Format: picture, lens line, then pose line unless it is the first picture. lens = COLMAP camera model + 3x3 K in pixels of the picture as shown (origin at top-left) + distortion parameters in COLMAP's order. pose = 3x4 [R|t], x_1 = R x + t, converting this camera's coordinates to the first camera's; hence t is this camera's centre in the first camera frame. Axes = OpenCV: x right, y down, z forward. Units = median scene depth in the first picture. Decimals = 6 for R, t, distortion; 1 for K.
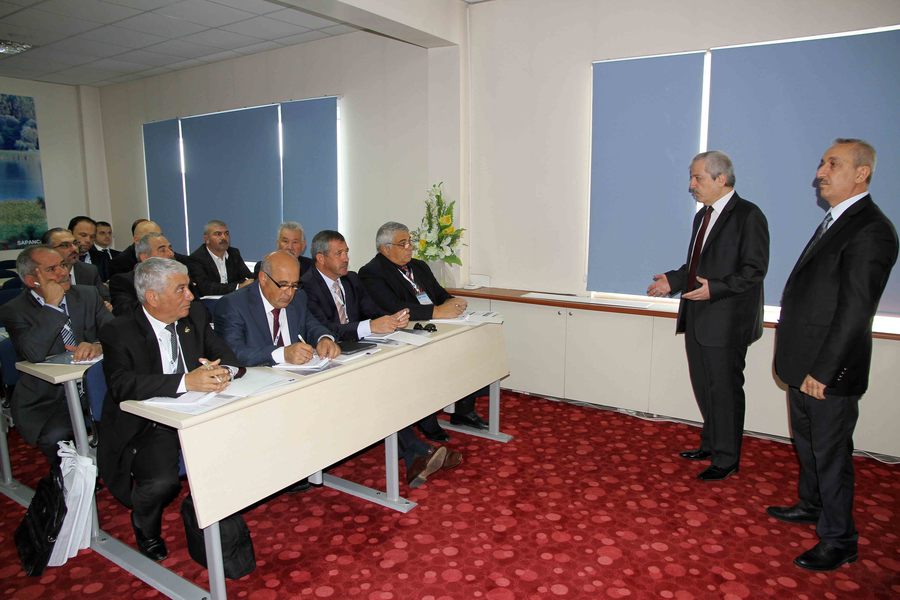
lens RADIAL K [[604.7, 0, 450.5], [0, 604.7, 301.9], [0, 0, 1]] dist [-0.068383, 0.032818]
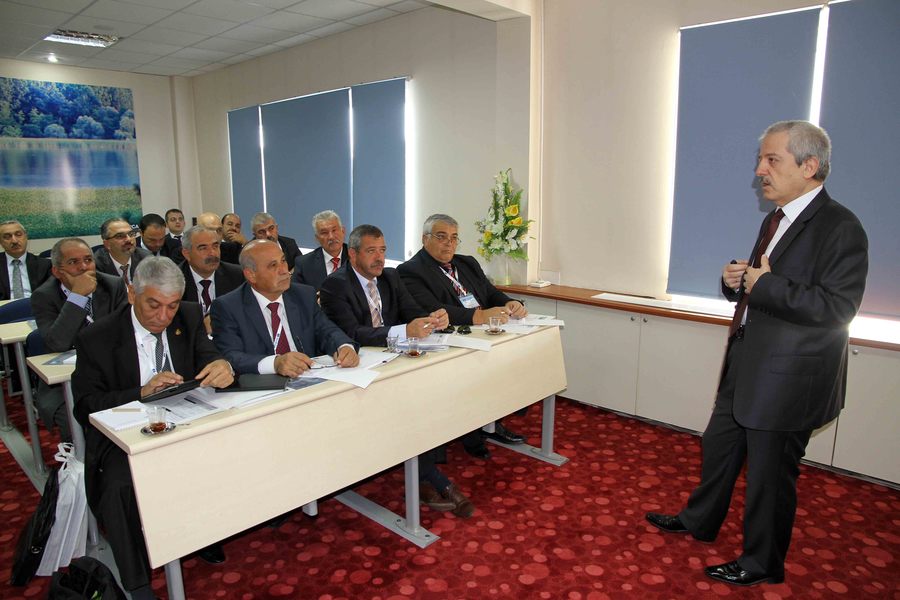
lens RADIAL K [[601.5, 0, 447.0], [0, 601.5, 299.4], [0, 0, 1]] dist [-0.080666, 0.043041]
pose [[0.984427, 0.032316, -0.172796, 0.077248], [-0.028664, 0.999311, 0.023592, -0.027112], [0.173439, -0.018271, 0.984675, 0.121533]]
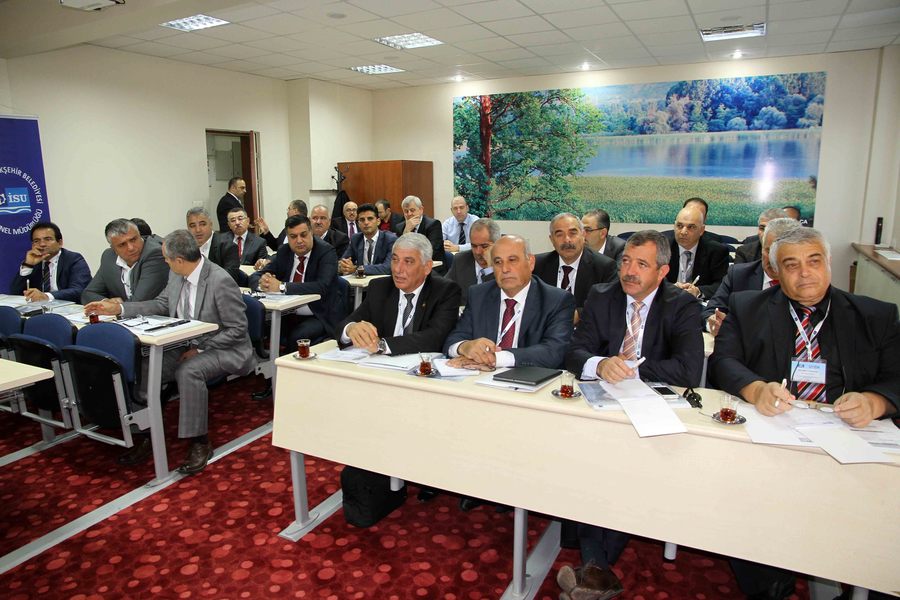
lens RADIAL K [[601.5, 0, 451.4], [0, 601.5, 295.8], [0, 0, 1]] dist [-0.080666, 0.043041]
pose [[0.102890, 0.189787, -0.976419, 0.452294], [-0.163794, 0.971461, 0.171564, -0.115896], [0.981114, 0.142280, 0.131040, 0.675676]]
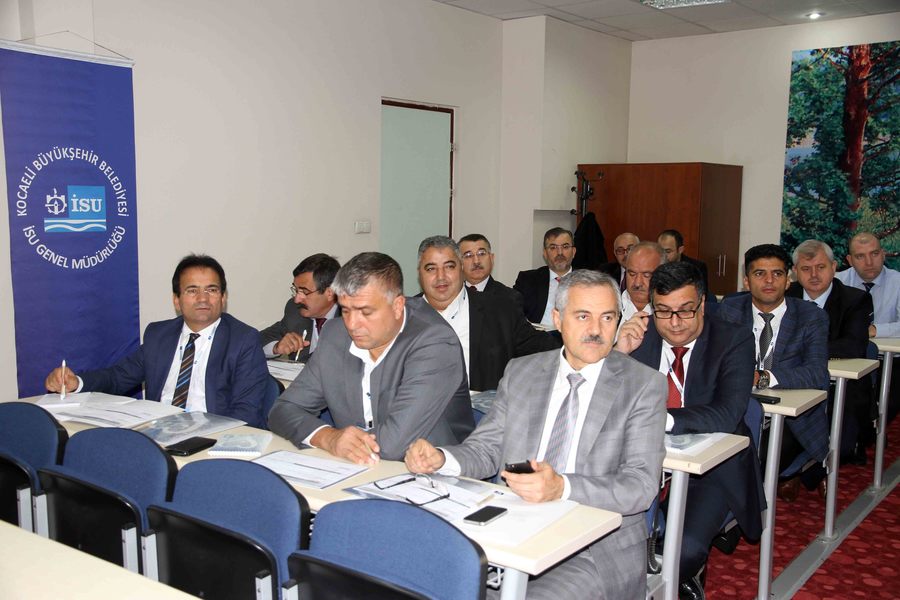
lens RADIAL K [[913.7, 0, 451.4], [0, 913.7, 296.4], [0, 0, 1]] dist [0.087113, 0.000000]
pose [[-0.050866, 0.109178, -0.992720, 0.232306], [-0.190399, 0.974715, 0.116954, -0.068673], [0.980388, 0.194962, -0.028792, 0.429854]]
